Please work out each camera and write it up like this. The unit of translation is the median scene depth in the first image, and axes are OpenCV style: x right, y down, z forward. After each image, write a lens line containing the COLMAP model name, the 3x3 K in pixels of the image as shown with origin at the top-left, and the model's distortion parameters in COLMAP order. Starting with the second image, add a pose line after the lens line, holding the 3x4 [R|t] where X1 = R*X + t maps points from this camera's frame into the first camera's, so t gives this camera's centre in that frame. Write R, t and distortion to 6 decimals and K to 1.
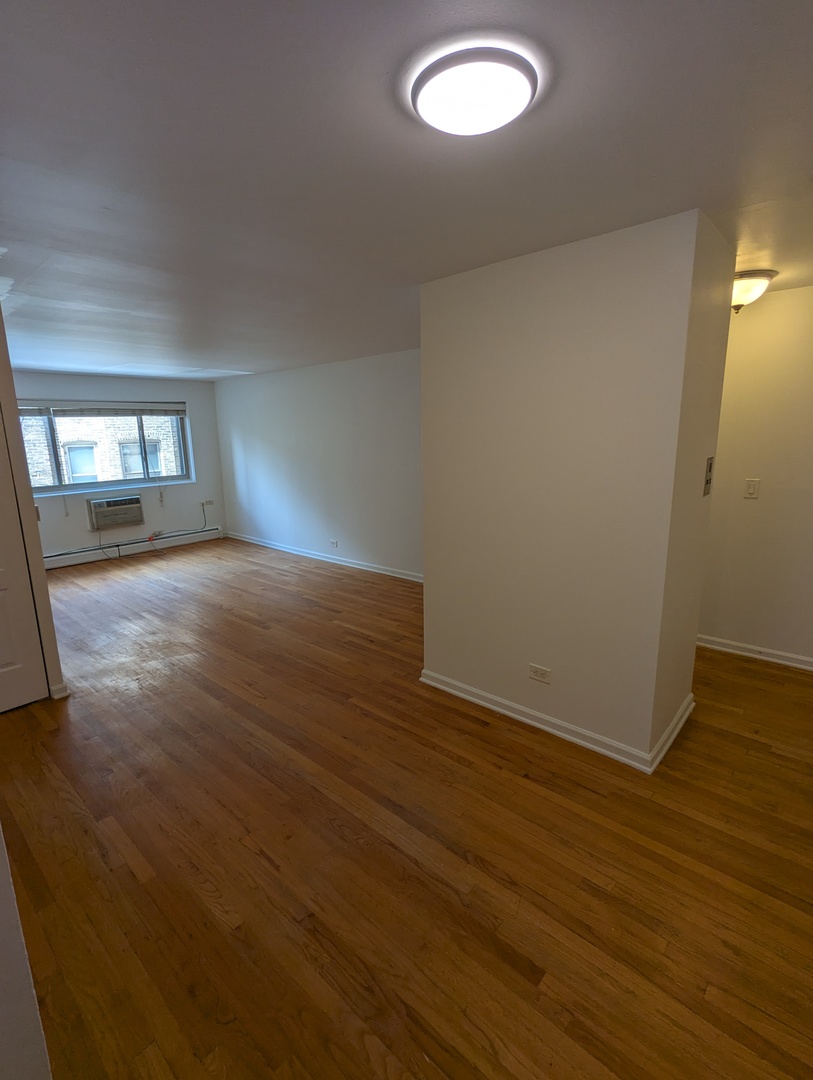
lens RADIAL K [[520.0, 0, 406.5], [0, 520.0, 540.0], [0, 0, 1]] dist [-0.002411, -0.000740]
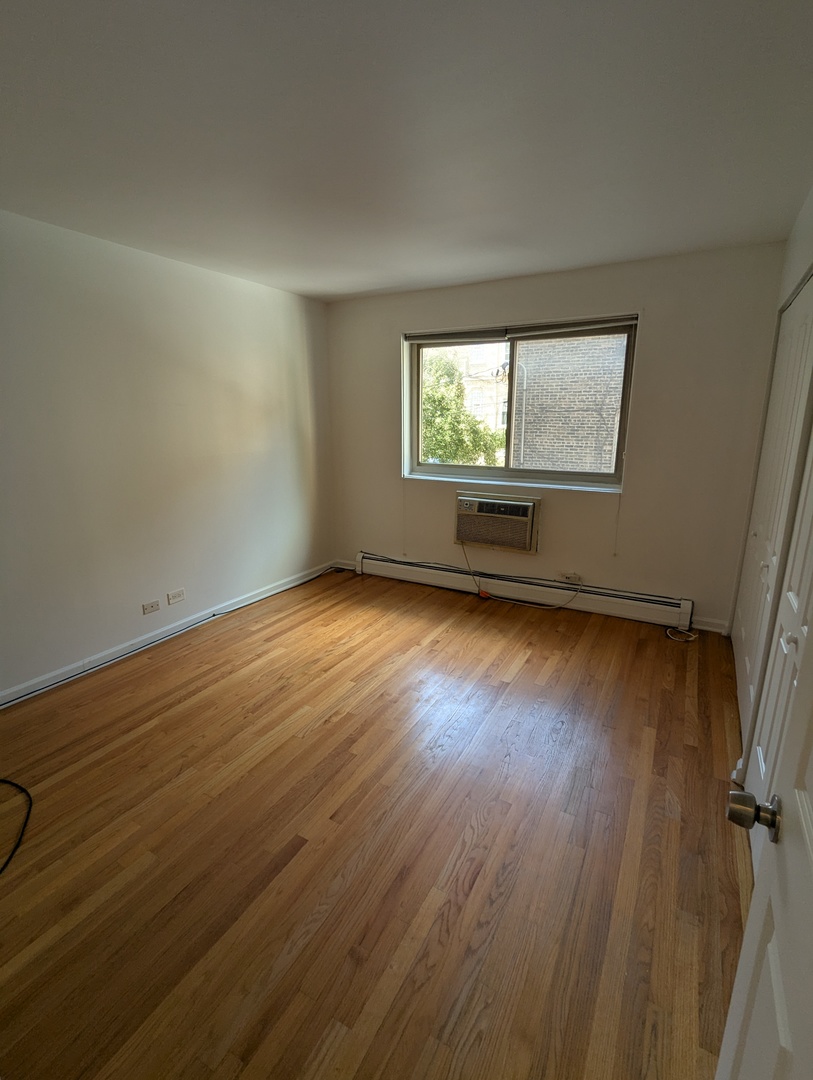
lens RADIAL K [[503.3, 0, 406.5], [0, 503.3, 540.0], [0, 0, 1]] dist [-0.000387, -0.000143]
pose [[0.216116, 0.259246, -0.941321, -0.040233], [-0.207458, 0.954283, 0.215186, -0.128971], [0.954073, 0.148780, 0.260019, 0.720617]]
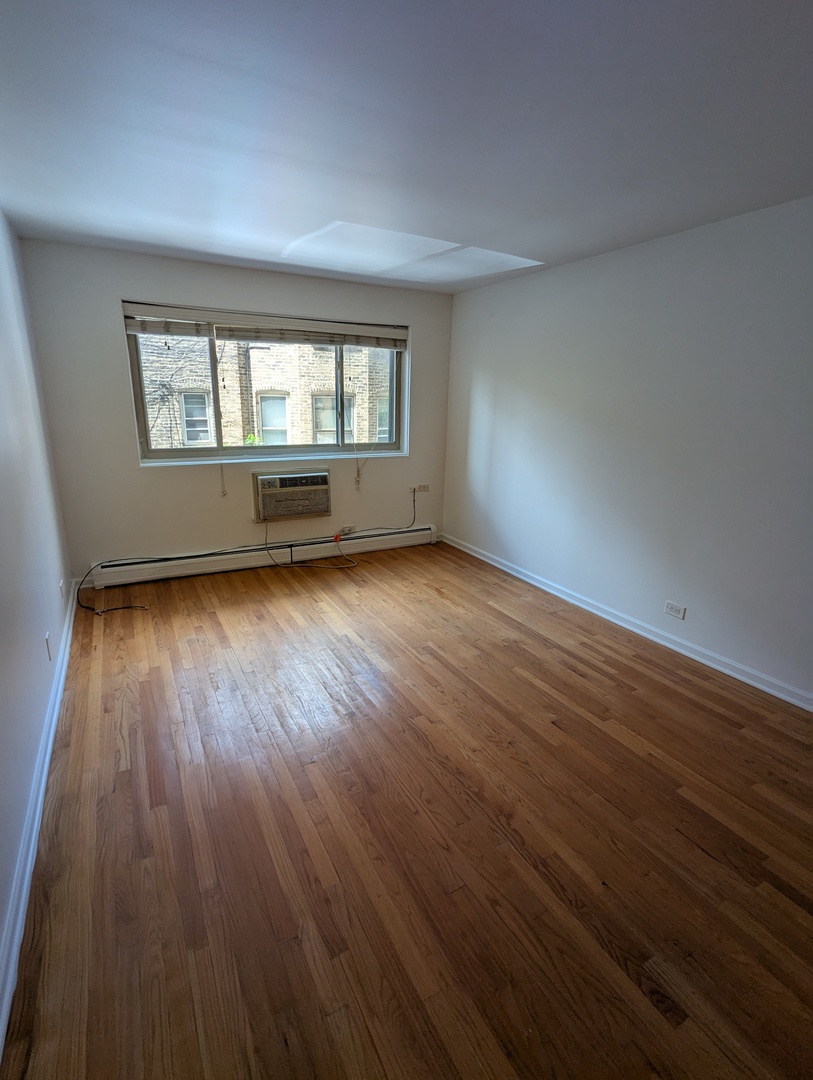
lens RADIAL K [[520.0, 0, 406.5], [0, 520.0, 540.0], [0, 0, 1]] dist [-0.002411, -0.000740]
pose [[0.944801, 0.128951, -0.301201, -0.212984], [-0.109638, 0.990727, 0.080242, -0.062530], [0.308755, -0.042789, 0.950179, 0.407330]]
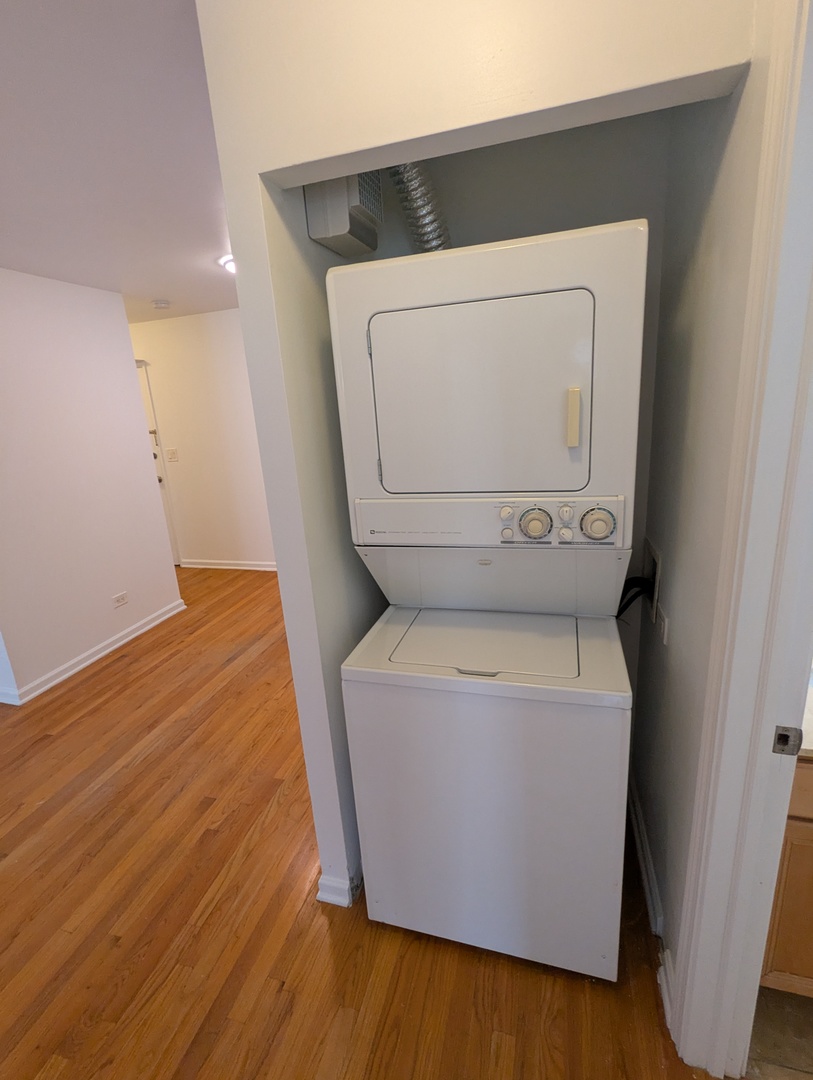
lens RADIAL K [[520.0, 0, 406.5], [0, 520.0, 540.0], [0, 0, 1]] dist [-0.002411, -0.000740]
pose [[-0.431673, -0.201282, 0.879286, -1.555270], [0.256496, 0.907155, 0.333585, -0.183567], [-0.864794, 0.369533, -0.339967, 0.971183]]
